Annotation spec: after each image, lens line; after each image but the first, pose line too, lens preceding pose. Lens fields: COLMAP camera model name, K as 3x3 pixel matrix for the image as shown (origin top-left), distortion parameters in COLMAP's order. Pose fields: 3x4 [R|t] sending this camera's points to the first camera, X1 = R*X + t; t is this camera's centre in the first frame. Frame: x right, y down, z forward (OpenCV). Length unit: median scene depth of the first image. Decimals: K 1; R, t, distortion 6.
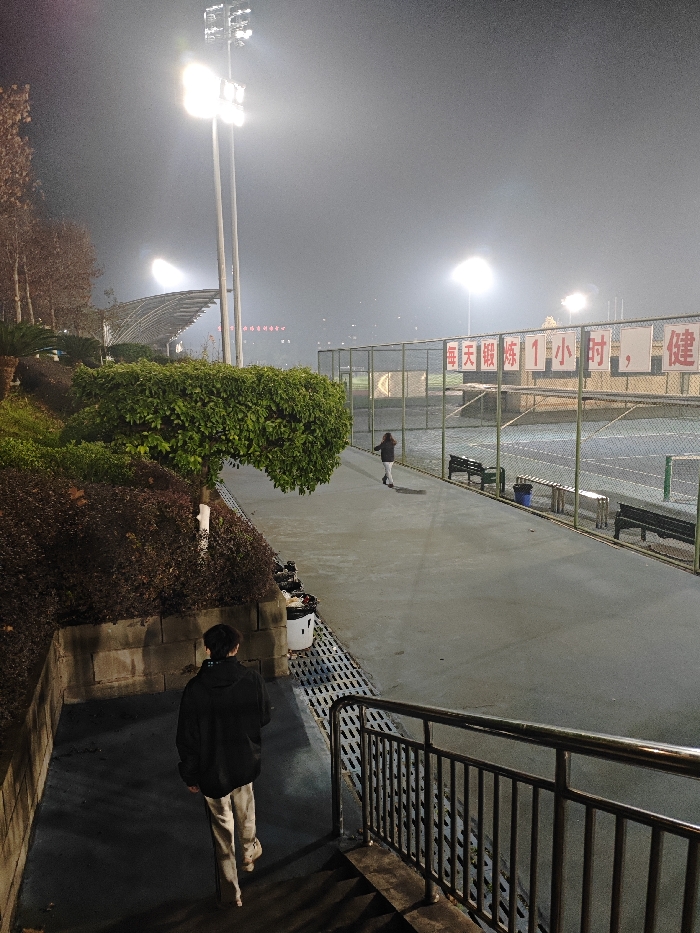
lens RADIAL K [[667.8, 0, 342.7], [0, 667.8, 470.4], [0, 0, 1]] dist [0.037392, -0.041418]
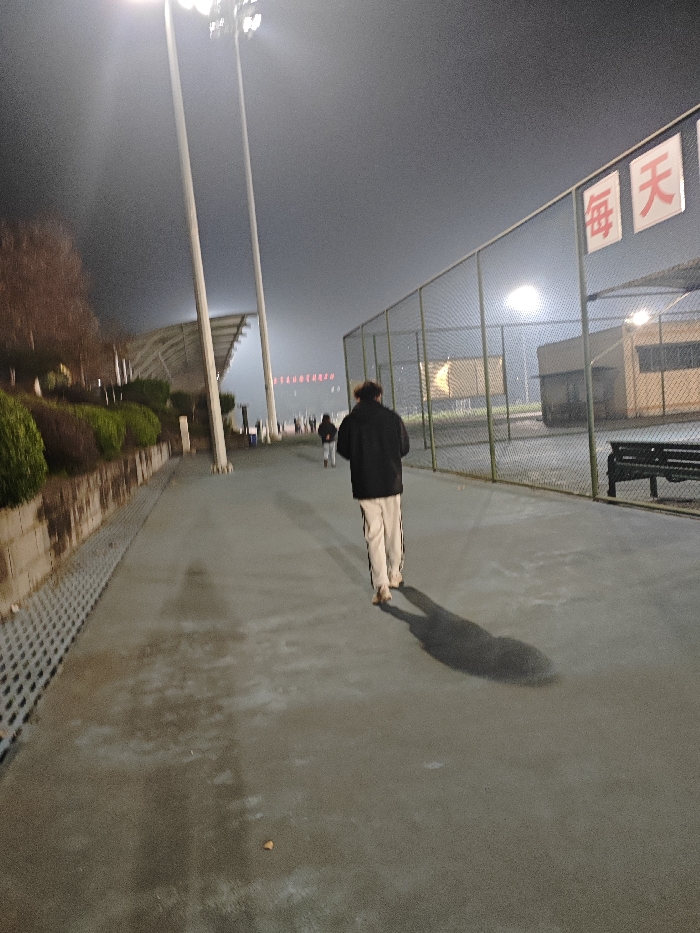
lens RADIAL K [[667.8, 0, 346.5], [0, 667.8, 466.8], [0, 0, 1]] dist [0.037392, -0.041418]
pose [[0.994038, -0.075663, -0.078505, 0.025025], [0.068452, 0.993514, -0.090796, 0.031820], [0.084865, 0.084881, 0.992770, 0.759137]]
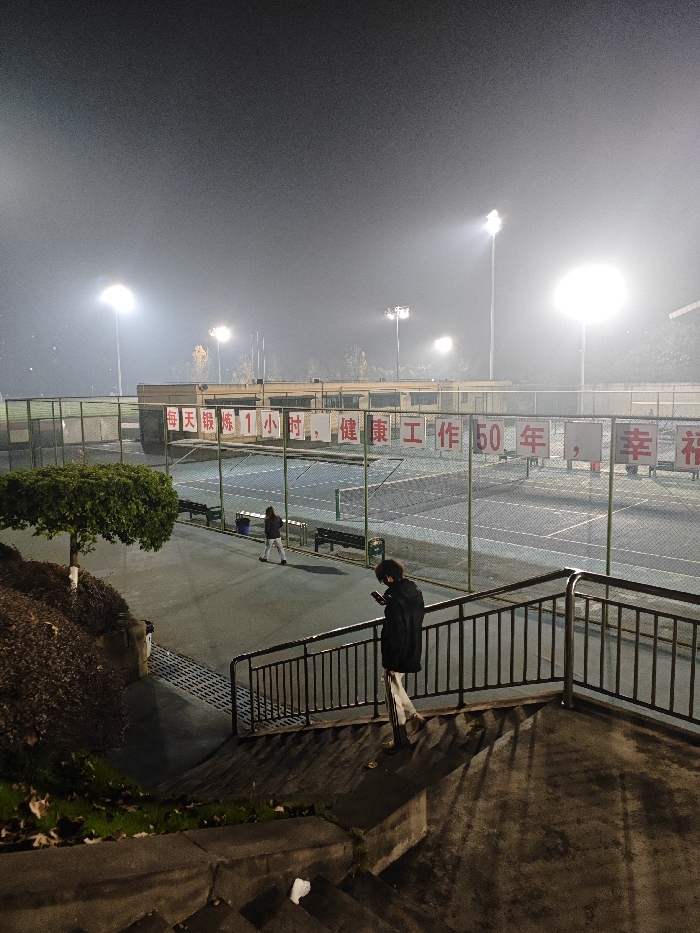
lens RADIAL K [[667.8, 0, 357.0], [0, 667.8, 462.8], [0, 0, 1]] dist [0.037392, -0.041418]
pose [[0.862342, -0.058683, 0.502914, -0.227010], [0.079503, 0.996633, -0.020030, -0.052762], [-0.500045, 0.057256, 0.864105, -0.304733]]
